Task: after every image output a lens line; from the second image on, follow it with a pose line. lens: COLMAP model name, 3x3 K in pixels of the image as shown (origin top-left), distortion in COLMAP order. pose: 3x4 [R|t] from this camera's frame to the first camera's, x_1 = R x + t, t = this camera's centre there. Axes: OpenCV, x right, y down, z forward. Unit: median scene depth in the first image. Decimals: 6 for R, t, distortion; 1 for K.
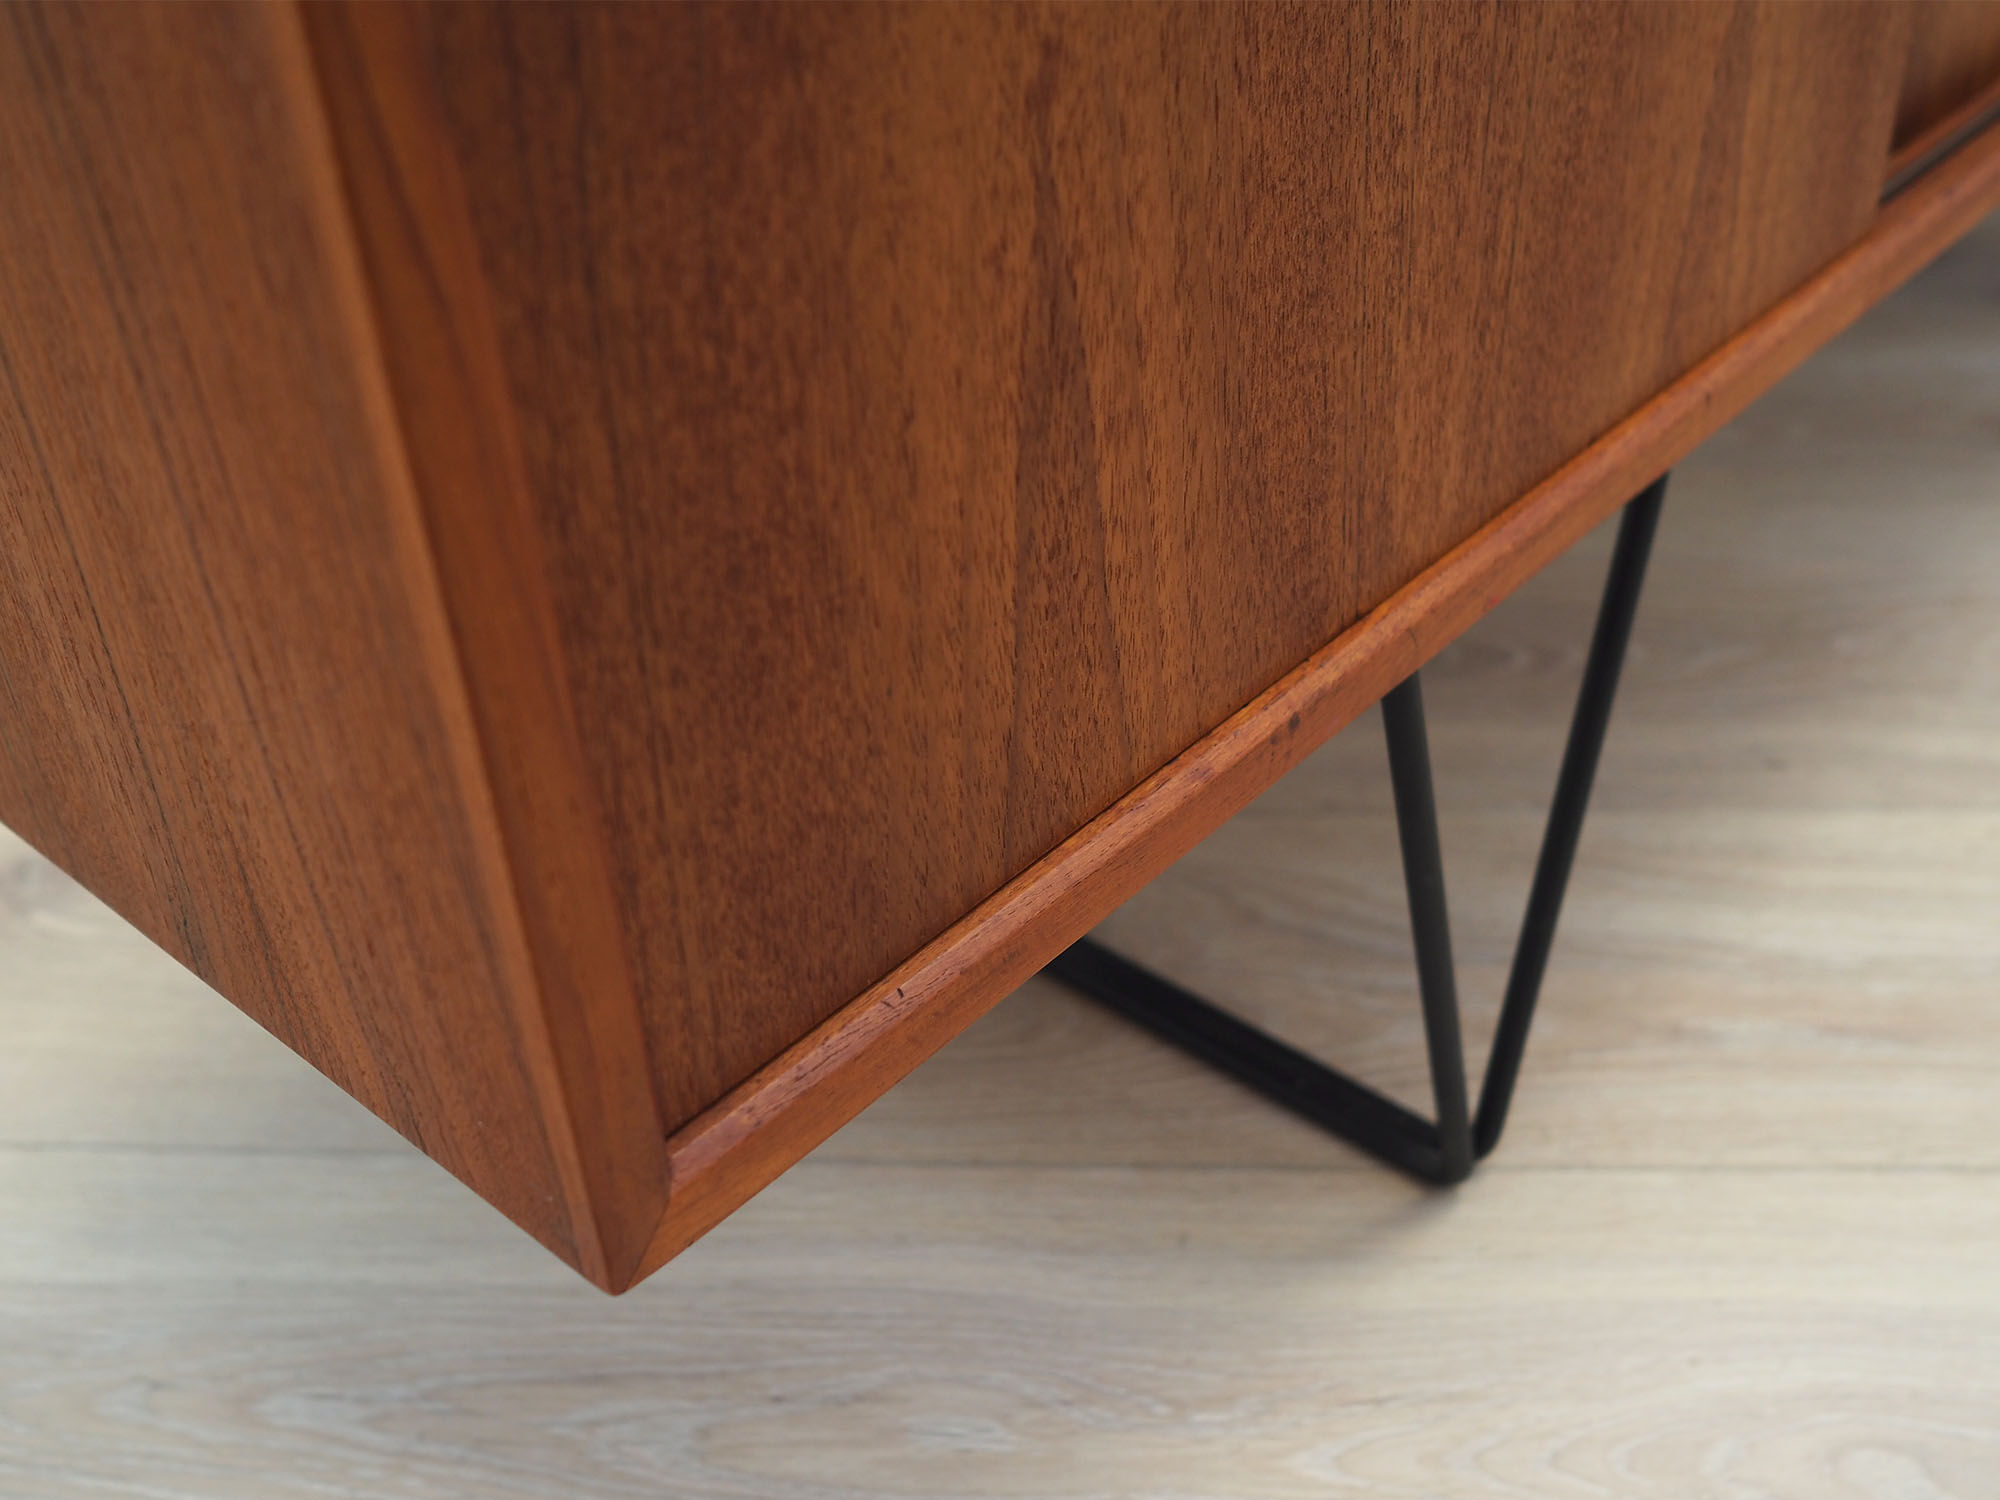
lens RADIAL K [[2075.7, 0, 1000.0], [0, 2075.7, 750.0], [0, 0, 1]] dist [-0.000393, 0.001518]
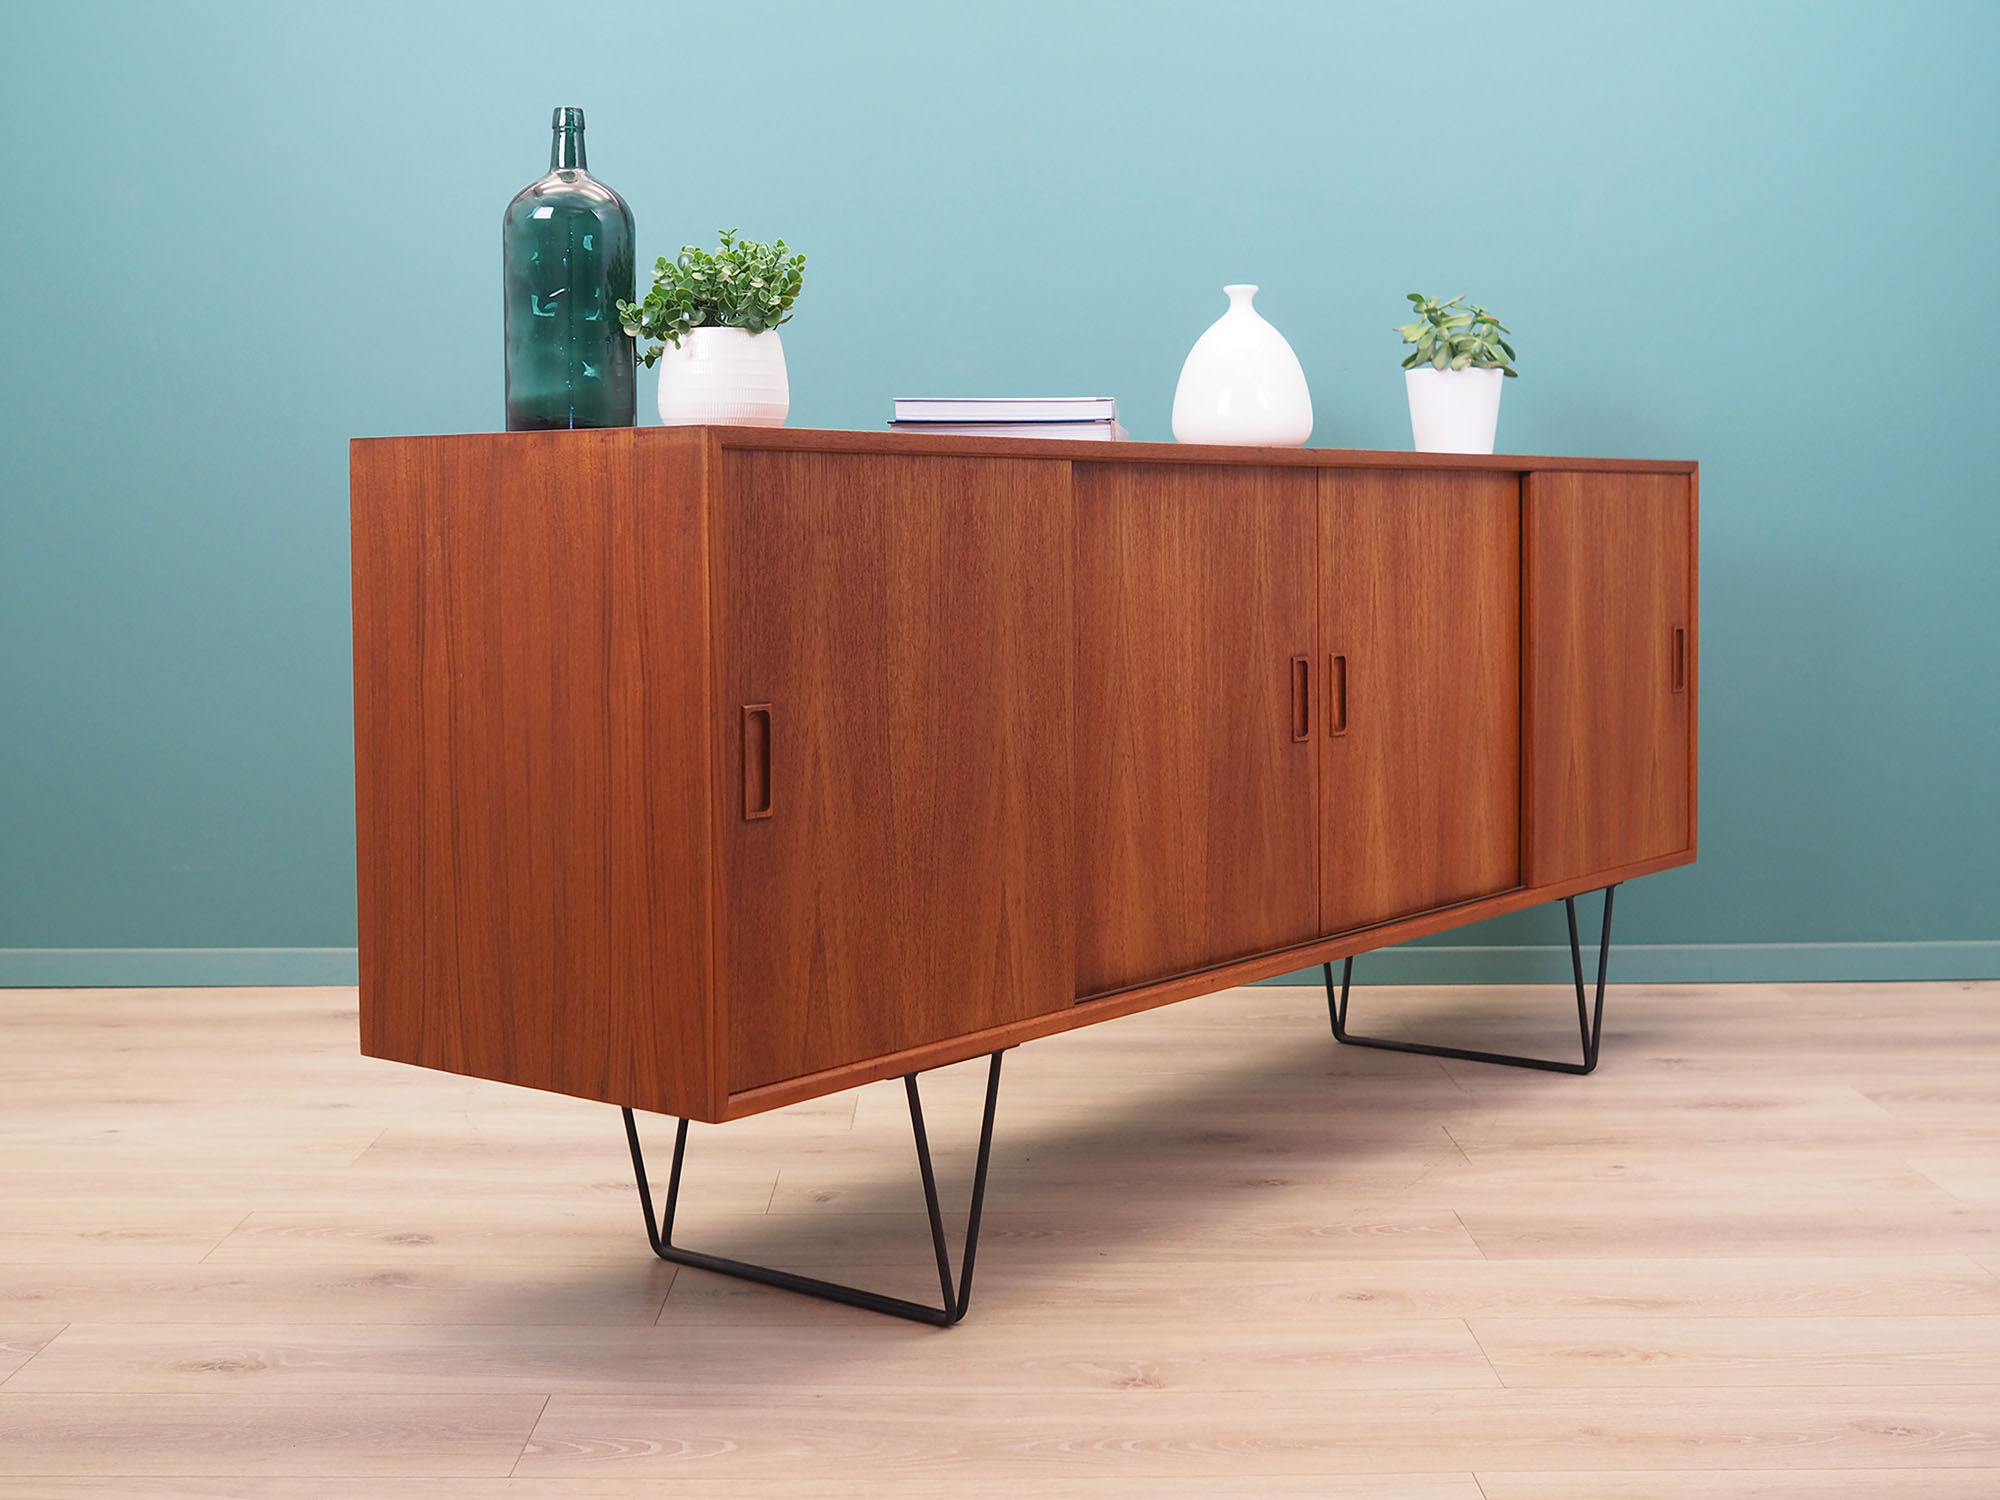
lens RADIAL K [[3675.4, 0, 1016.4], [0, 3675.4, 750.7], [0, 0, 1]] dist [-0.033617, 0.002004]
pose [[0.995746, 0.046300, 0.079663, -0.169474], [0.004185, 0.840964, -0.541074, 3.164312], [-0.092045, 0.539106, 0.837193, -5.018031]]
